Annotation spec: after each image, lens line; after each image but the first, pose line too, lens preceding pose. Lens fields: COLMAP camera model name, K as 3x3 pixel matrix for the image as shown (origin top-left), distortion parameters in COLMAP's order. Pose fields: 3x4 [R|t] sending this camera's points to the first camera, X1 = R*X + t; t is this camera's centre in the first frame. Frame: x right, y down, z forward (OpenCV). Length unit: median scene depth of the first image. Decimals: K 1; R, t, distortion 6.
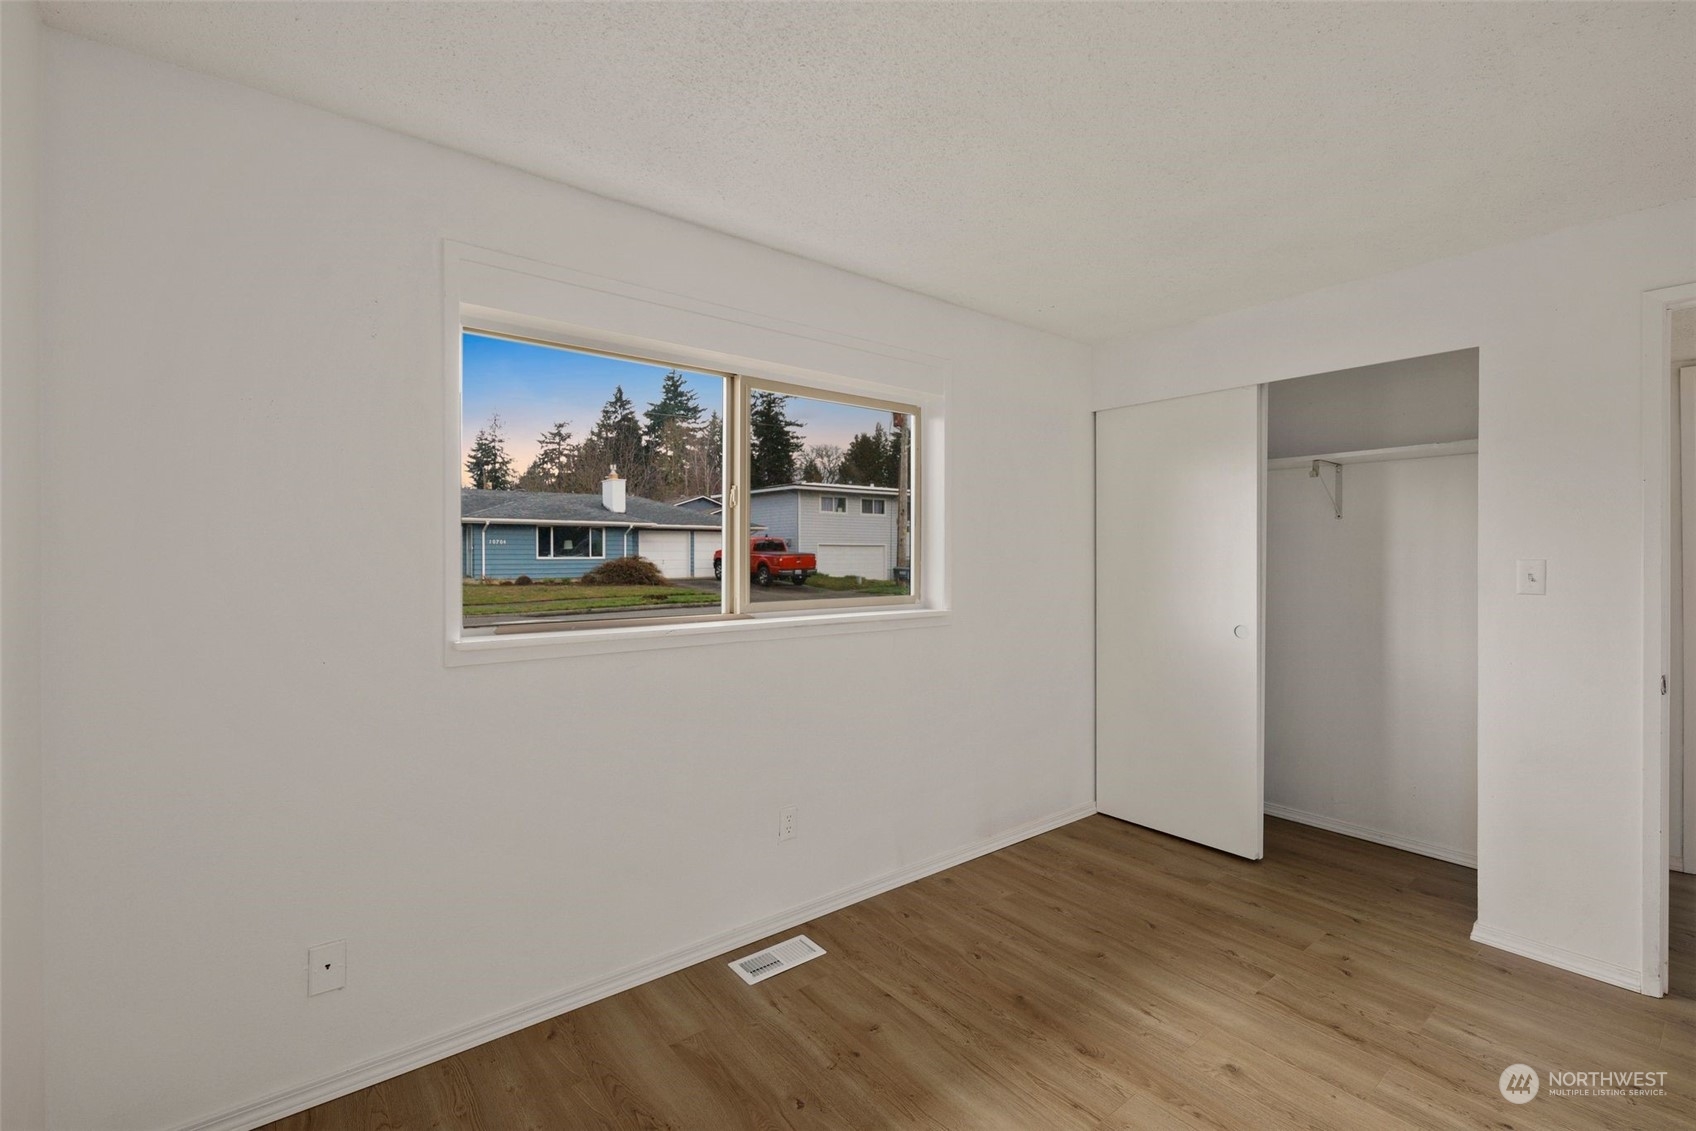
lens RADIAL K [[744.5, 0, 850.3], [0, 744.5, 556.6], [0, 0, 1]] dist [0.002499, -0.000747]
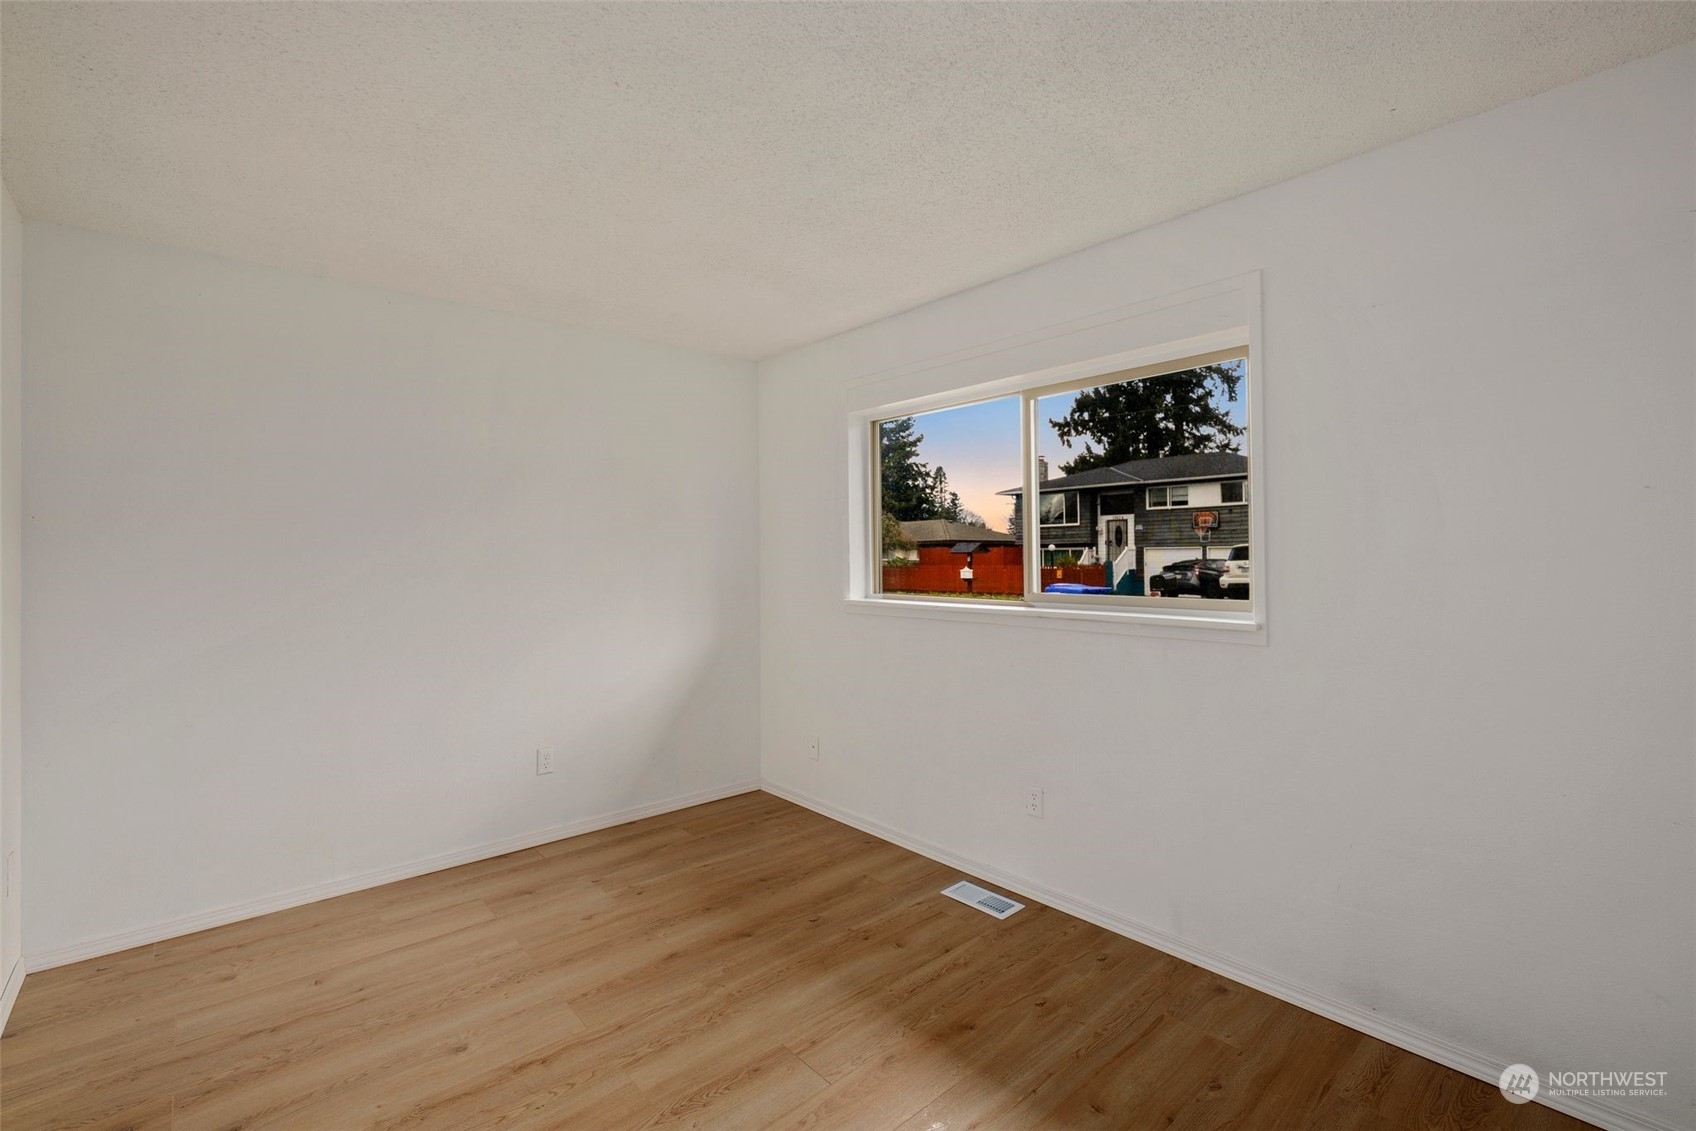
lens RADIAL K [[744.5, 0, 857.9], [0, 744.5, 563.3], [0, 0, 1]] dist [0.002499, -0.000747]
pose [[0.048829, -0.005631, -0.998791, 1.090638], [-0.009536, 0.999936, -0.006103, 0.033476], [0.998762, 0.009822, 0.048772, 0.786304]]
